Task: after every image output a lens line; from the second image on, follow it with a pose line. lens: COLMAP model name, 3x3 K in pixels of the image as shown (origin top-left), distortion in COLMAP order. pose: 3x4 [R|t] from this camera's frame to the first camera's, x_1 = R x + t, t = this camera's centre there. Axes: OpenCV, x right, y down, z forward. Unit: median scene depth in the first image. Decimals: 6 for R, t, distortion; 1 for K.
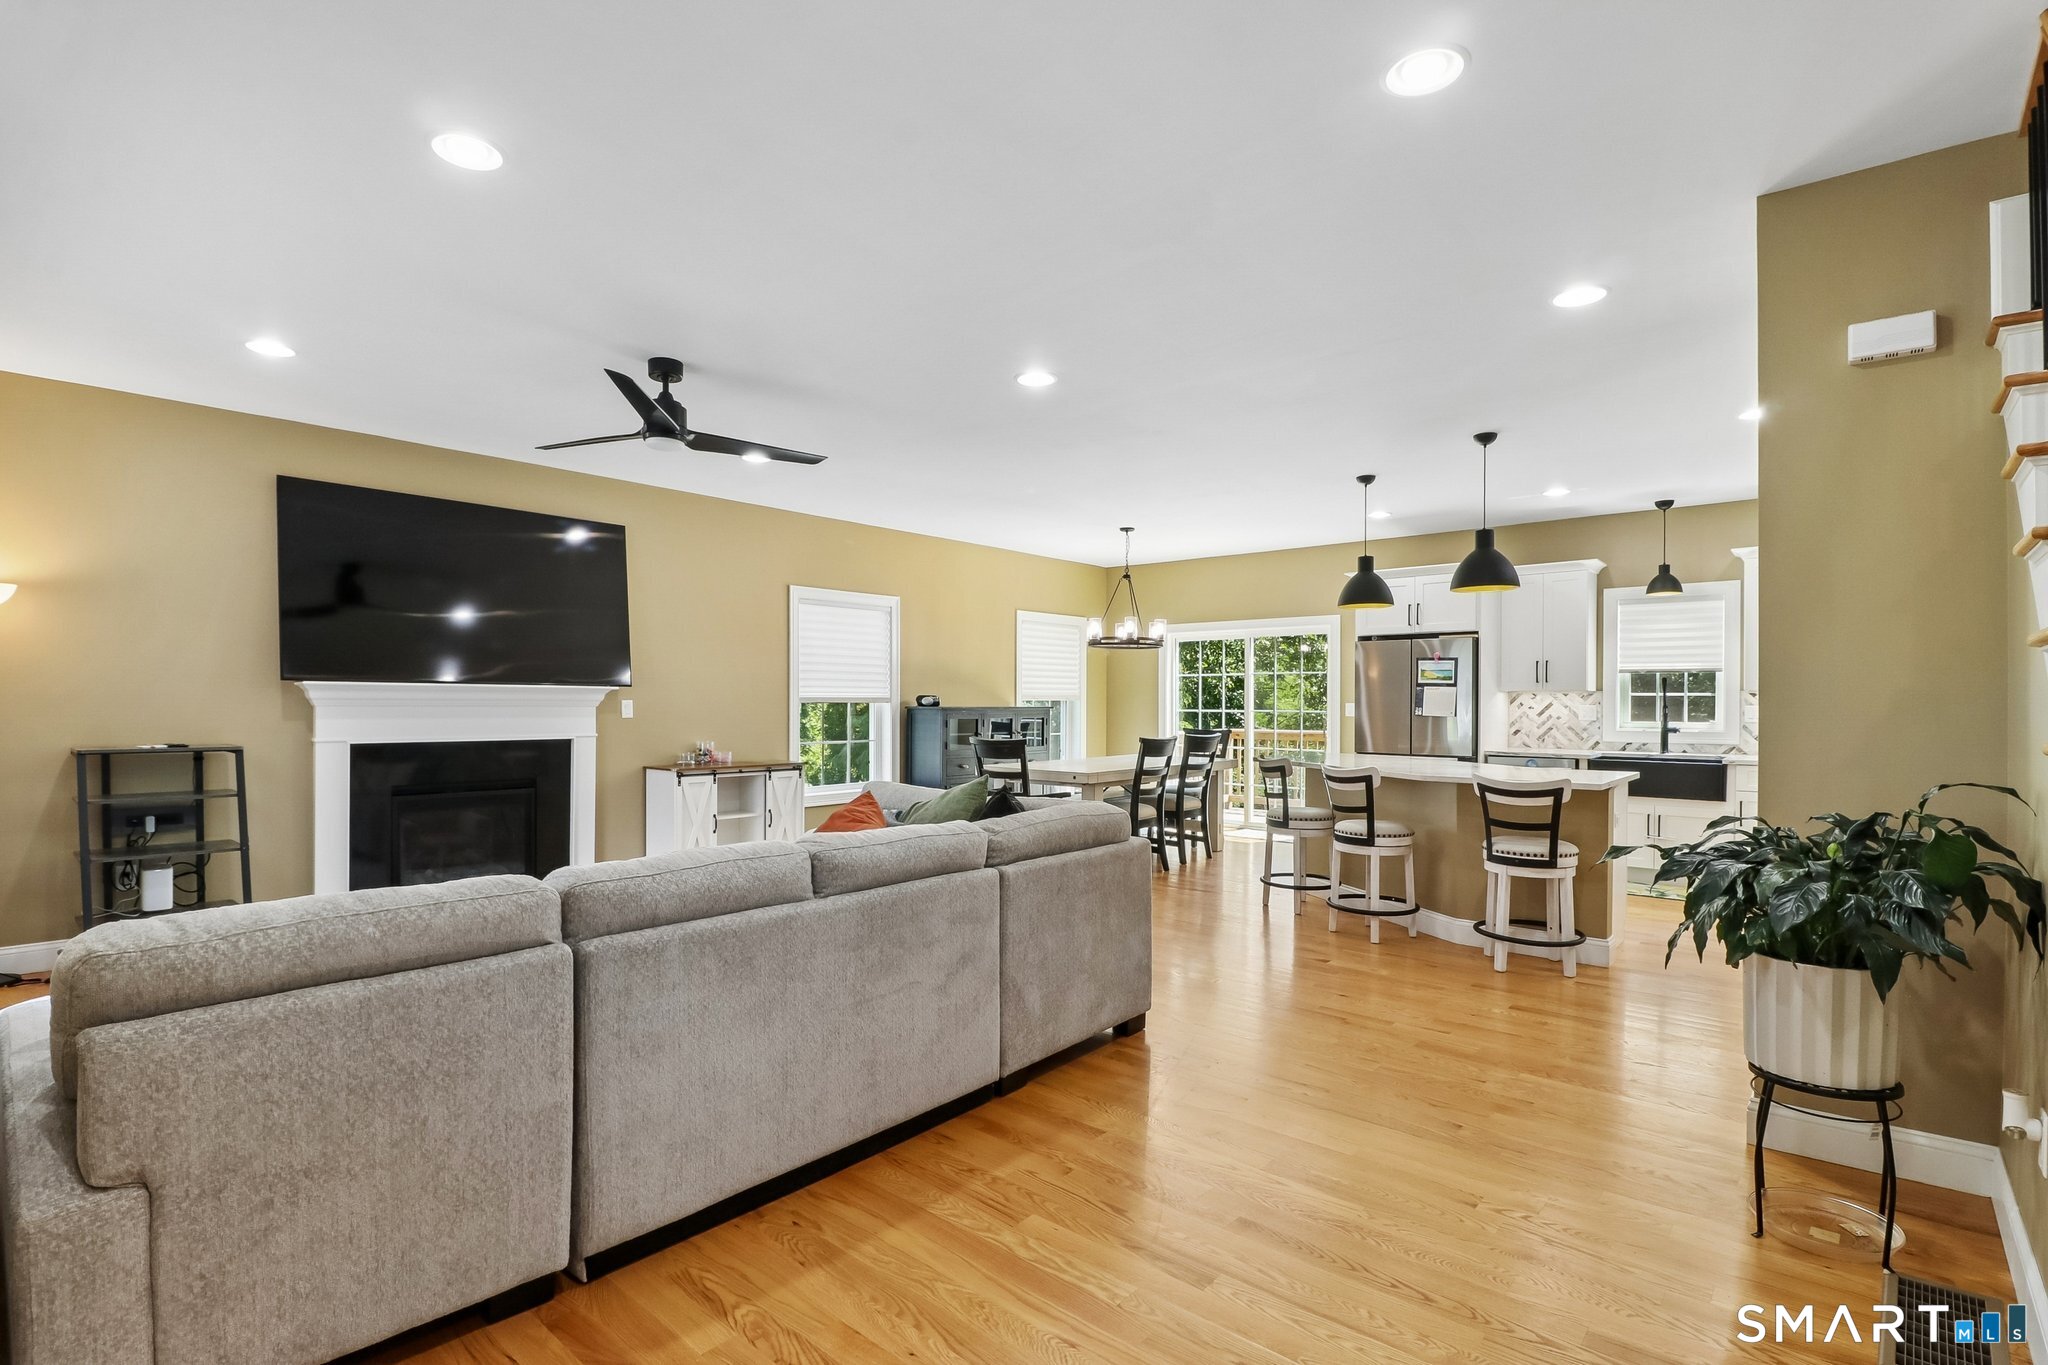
lens RADIAL K [[960.2, 0, 1028.9], [0, 960.2, 696.9], [0, 0, 1]] dist [-0.001785, -0.000343]
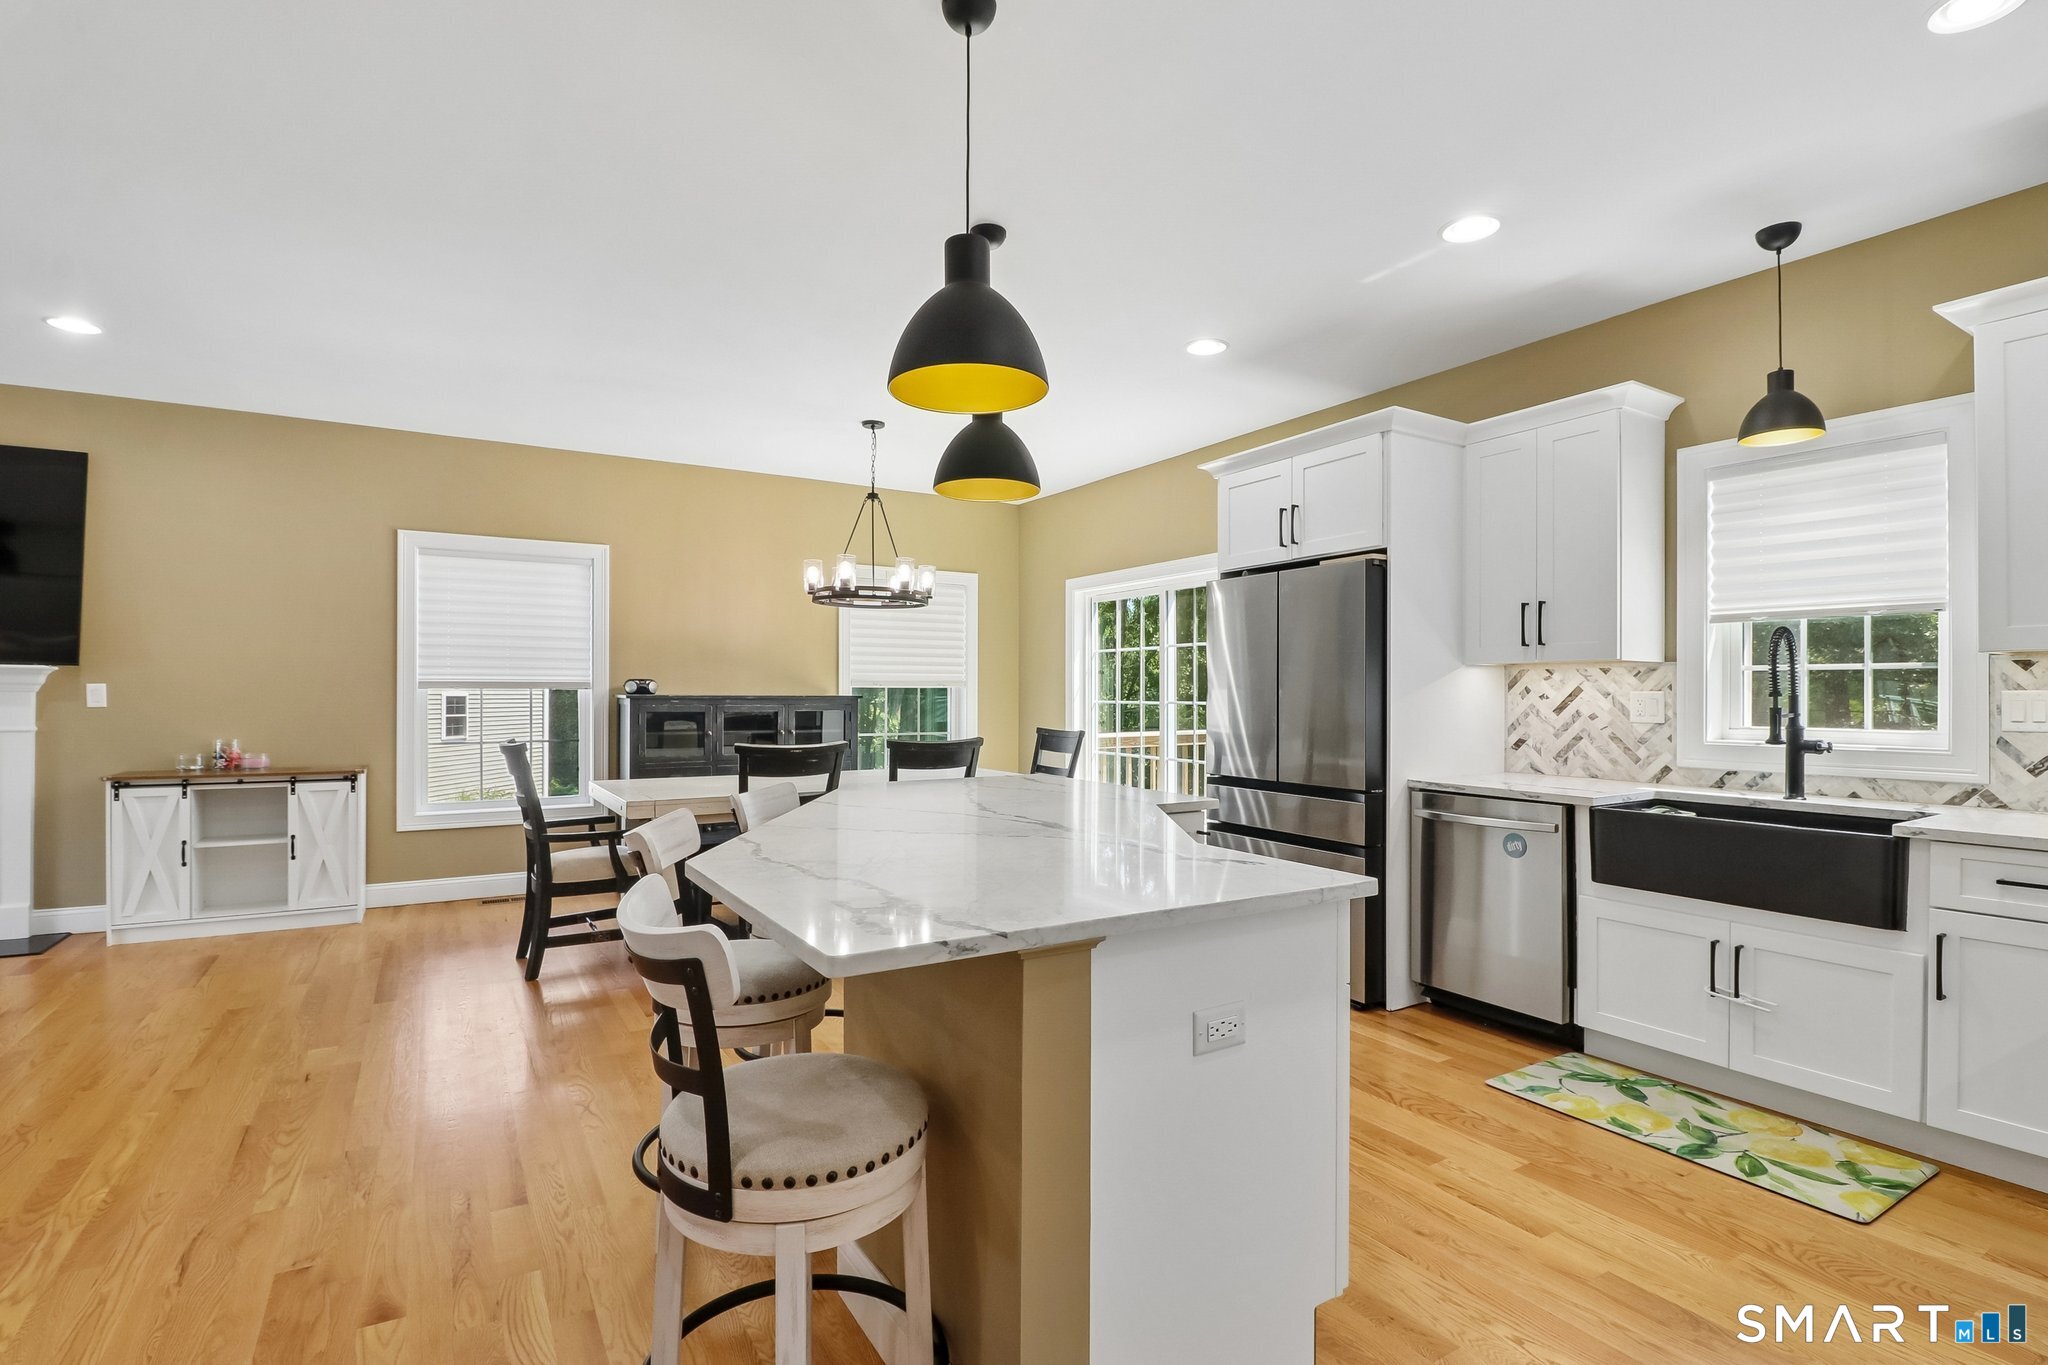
lens RADIAL K [[960.2, 0, 1019.5], [0, 960.2, 687.0], [0, 0, 1]] dist [-0.001785, -0.000343]
pose [[0.951131, -0.001622, -0.308784, 0.435573], [0.000749, 0.999995, -0.002945, 0.007668], [0.308787, 0.002570, 0.951128, 0.442998]]
